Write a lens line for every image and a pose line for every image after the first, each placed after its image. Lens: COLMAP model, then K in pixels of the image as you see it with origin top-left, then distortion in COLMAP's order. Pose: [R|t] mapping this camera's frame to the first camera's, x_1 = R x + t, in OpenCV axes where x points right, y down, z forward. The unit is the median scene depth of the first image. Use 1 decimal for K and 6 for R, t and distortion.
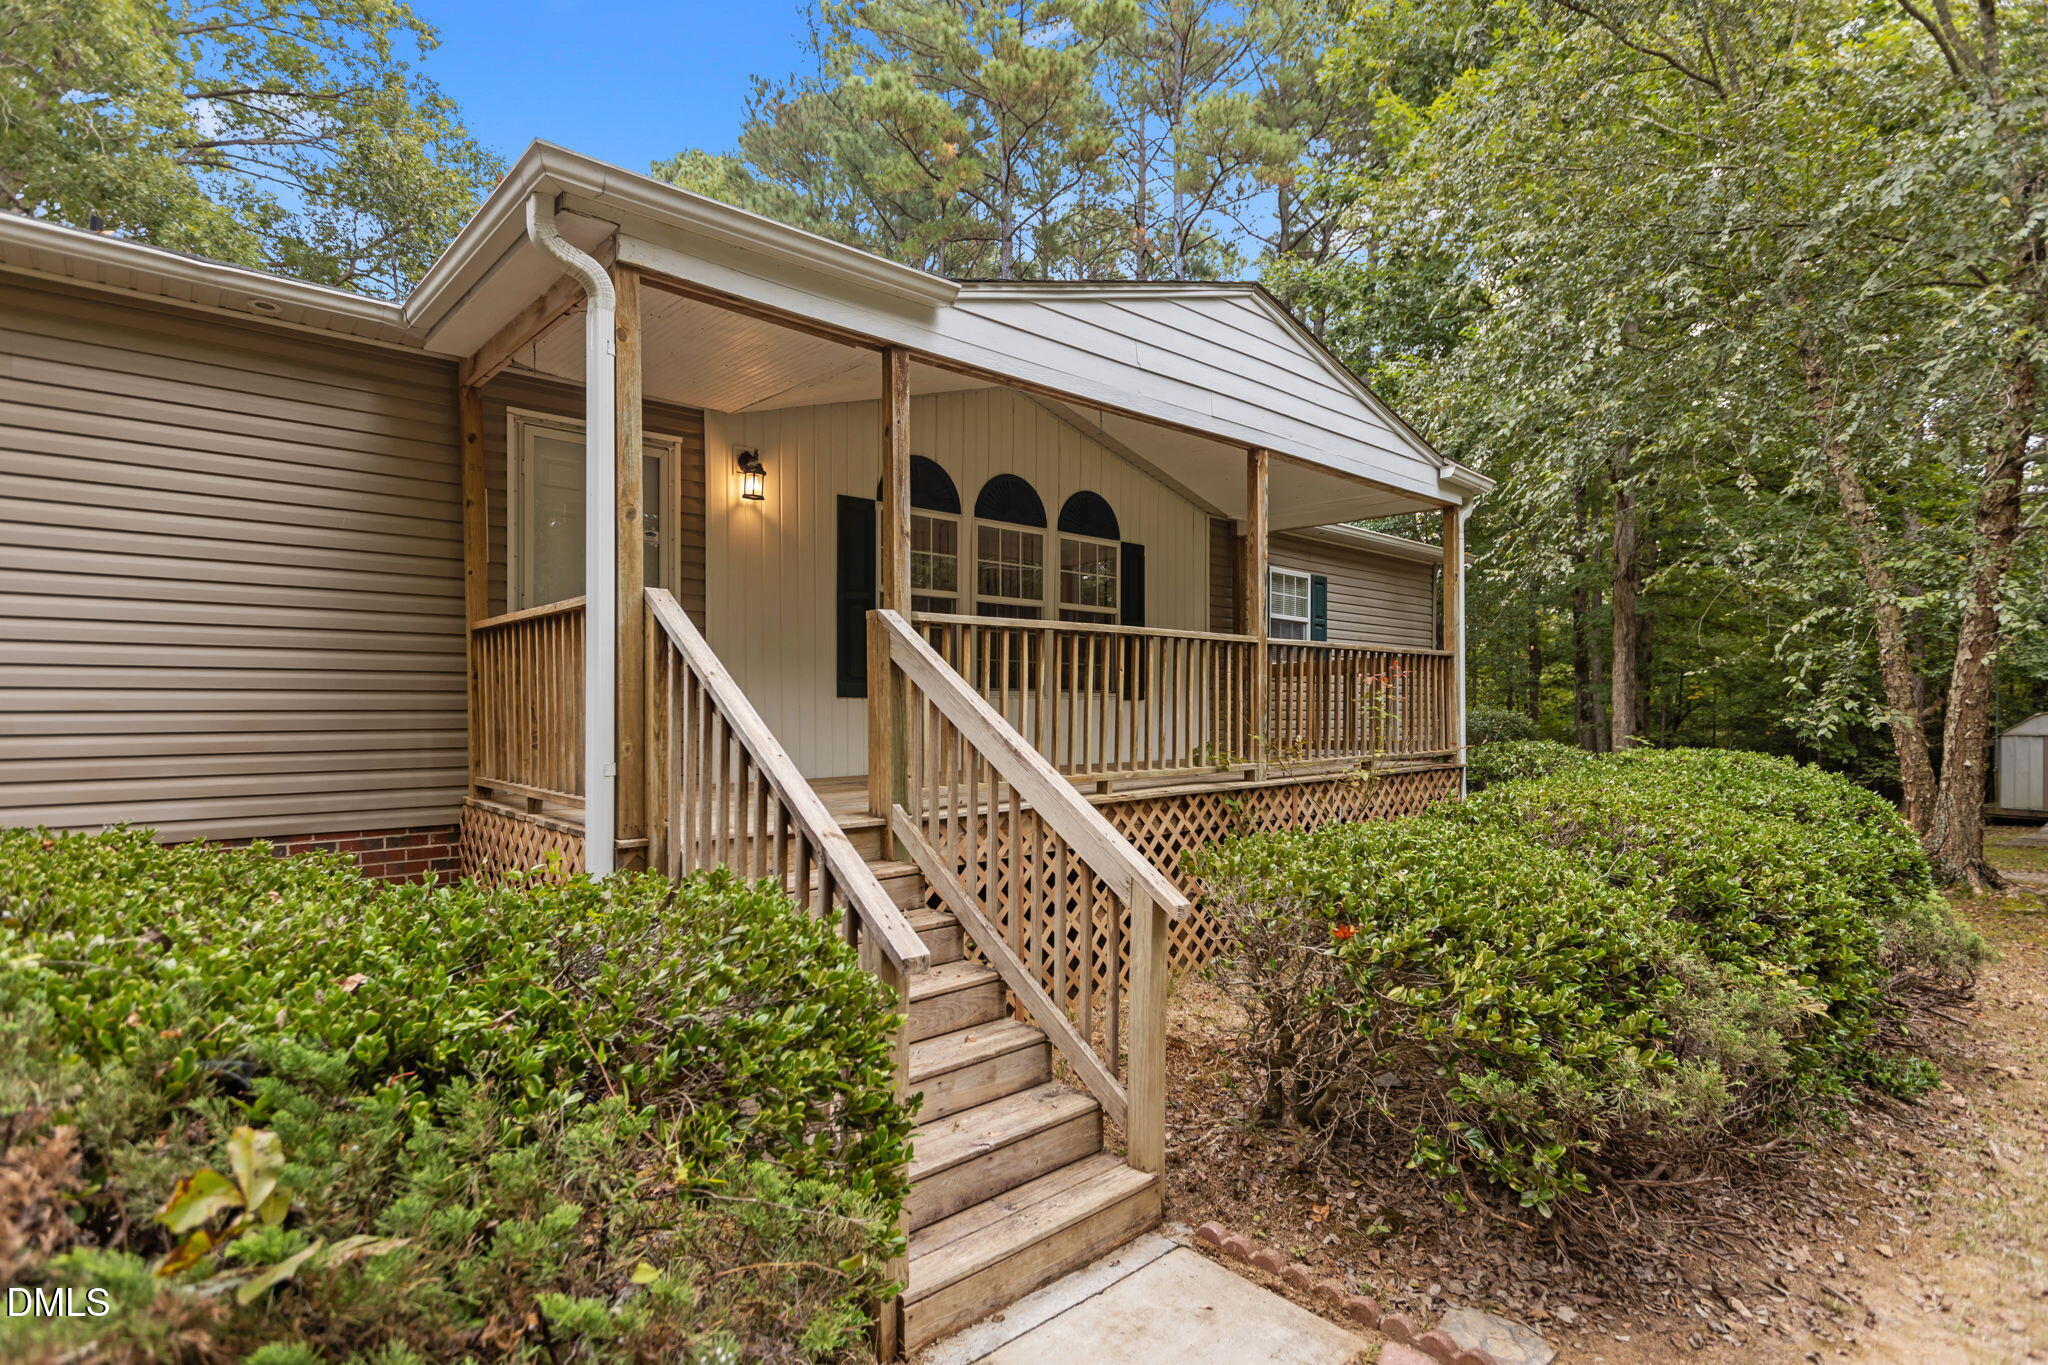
lens RADIAL K [[1024.7, 0, 1018.0], [0, 1024.7, 701.8], [0, 0, 1]] dist [-0.005986, 0.001326]
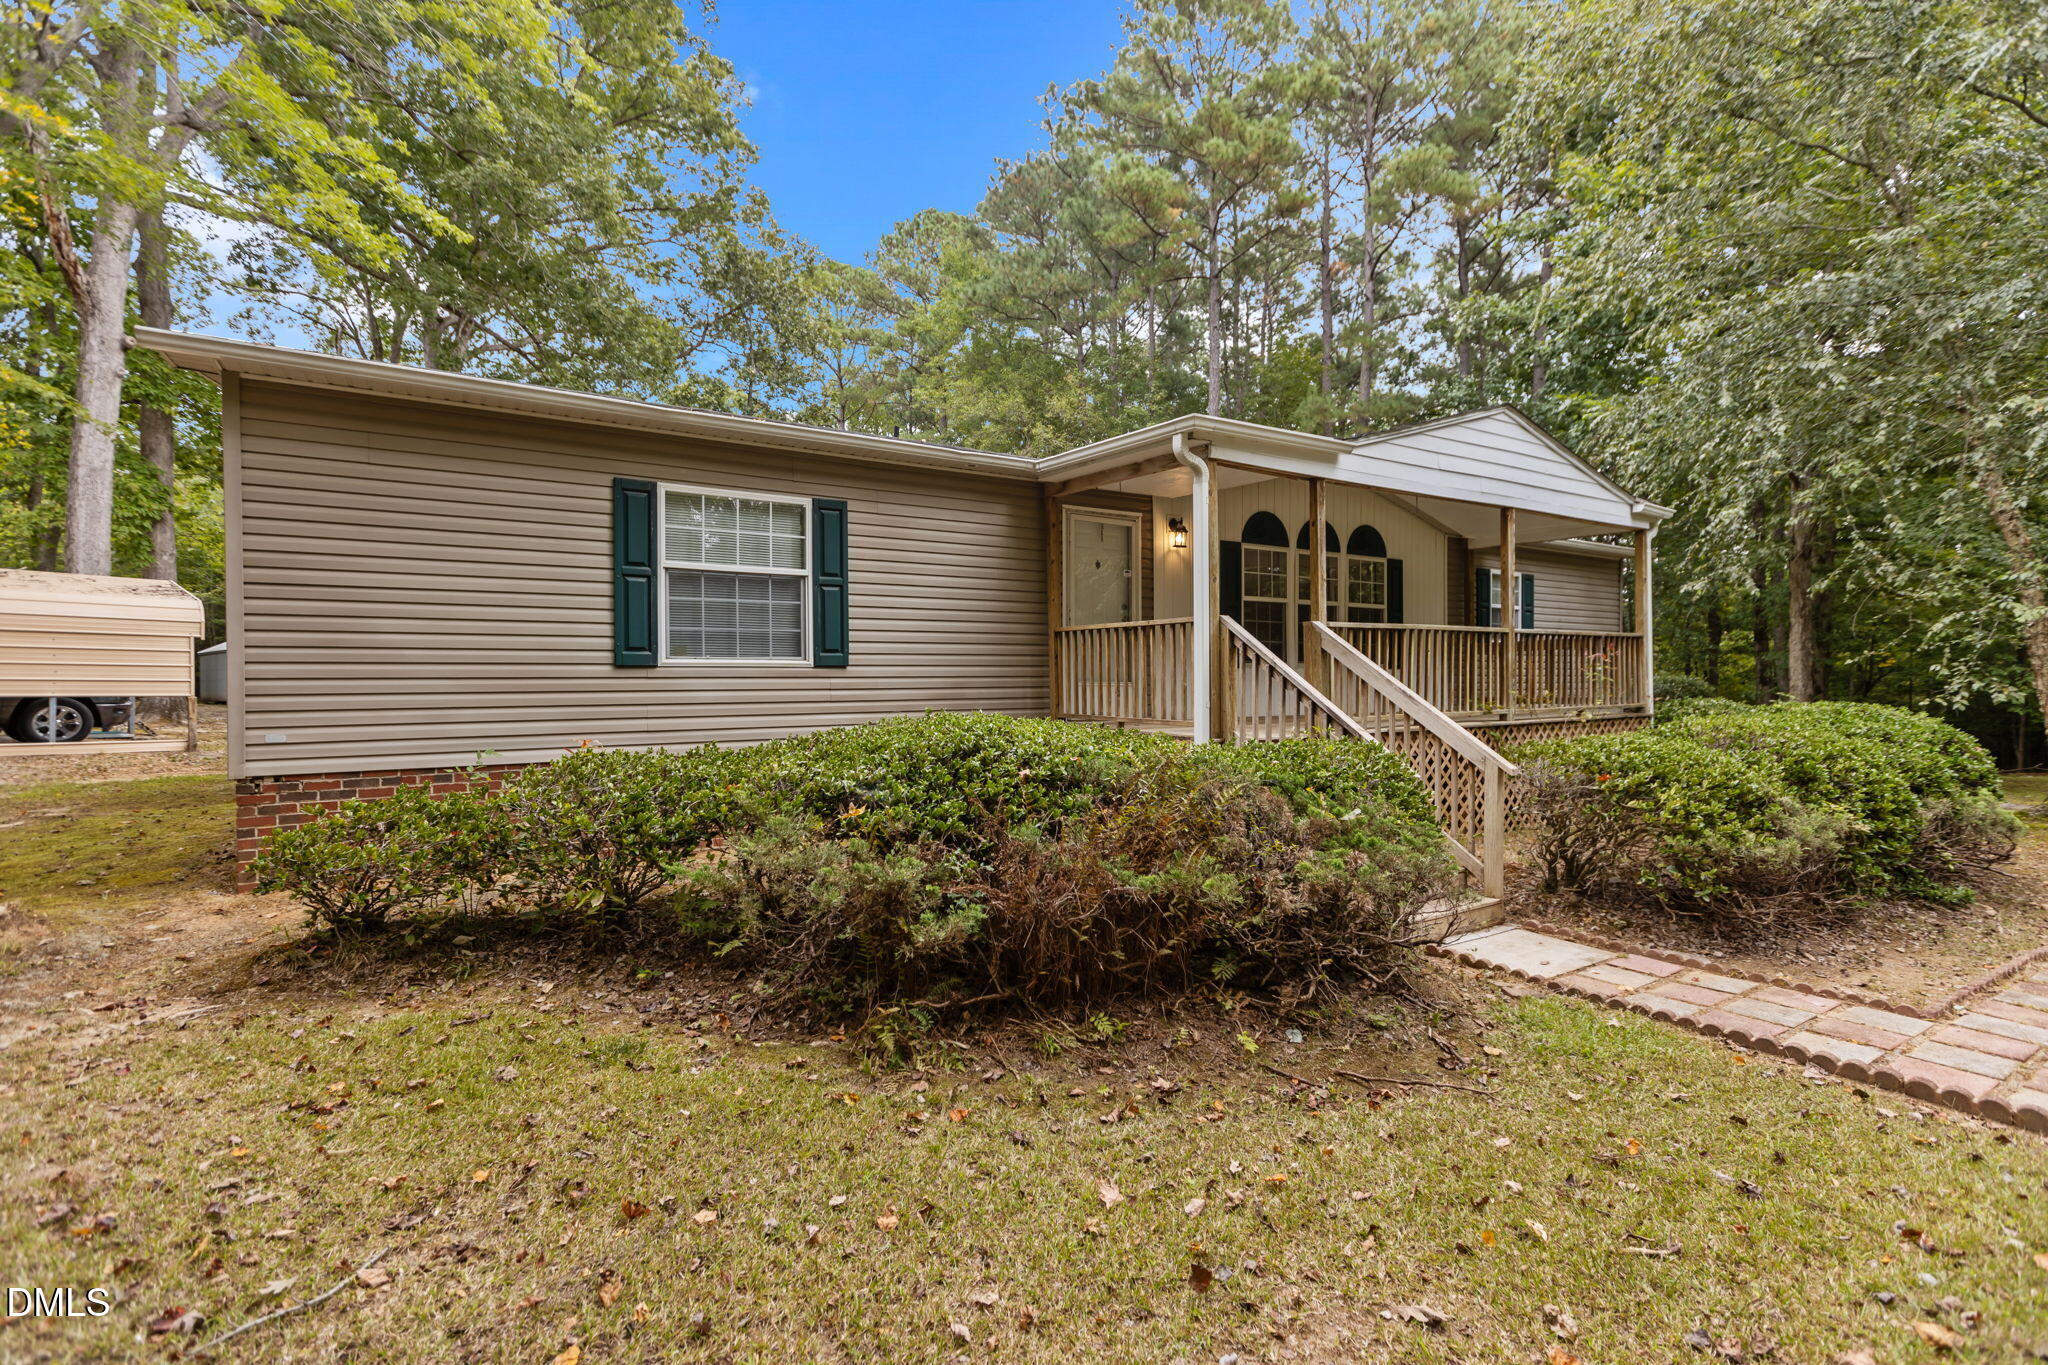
lens RADIAL K [[925.4, 0, 1034.1], [0, 925.4, 662.3], [0, 0, 1]] dist [0.004150, -0.001302]
pose [[0.986262, -0.002893, -0.165164, -0.247169], [0.001806, 0.999976, -0.006730, -0.003562], [0.165180, 0.006340, 0.986243, -0.513910]]
